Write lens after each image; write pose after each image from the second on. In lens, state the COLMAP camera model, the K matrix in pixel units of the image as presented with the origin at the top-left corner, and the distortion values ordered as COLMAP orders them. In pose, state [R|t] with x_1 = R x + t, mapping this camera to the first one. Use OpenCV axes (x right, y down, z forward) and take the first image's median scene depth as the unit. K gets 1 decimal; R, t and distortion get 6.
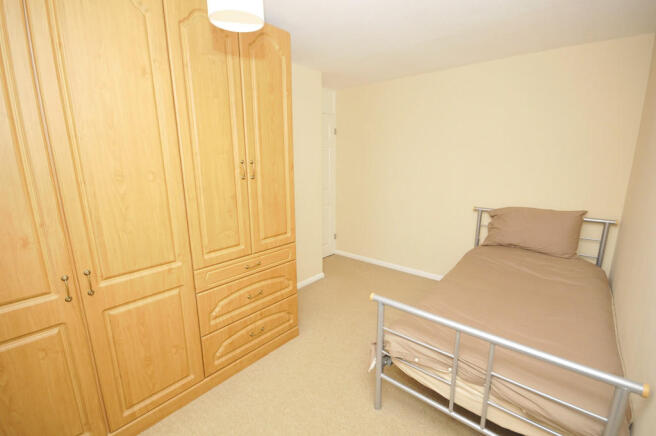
lens RADIAL K [[293.0, 0, 326.2], [0, 293.0, 219.8], [0, 0, 1]] dist [-0.001002, -0.000040]
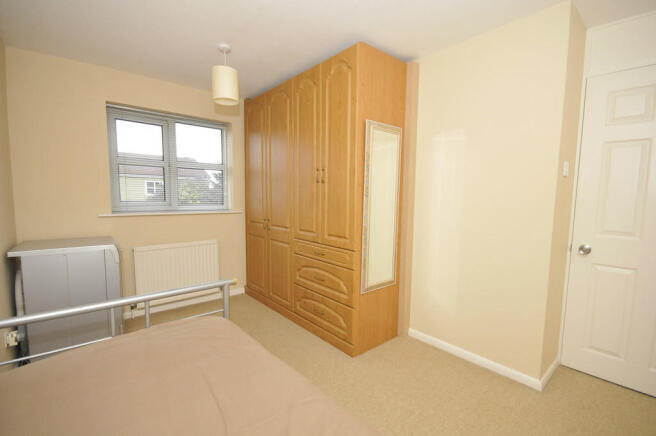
lens RADIAL K [[293.0, 0, 326.2], [0, 293.0, 219.8], [0, 0, 1]] dist [-0.001002, -0.000040]
pose [[-0.147479, 0.091104, -0.984860, 0.910908], [-0.217900, 0.968290, 0.122201, -0.131480], [0.964764, 0.232624, -0.122951, 1.105401]]
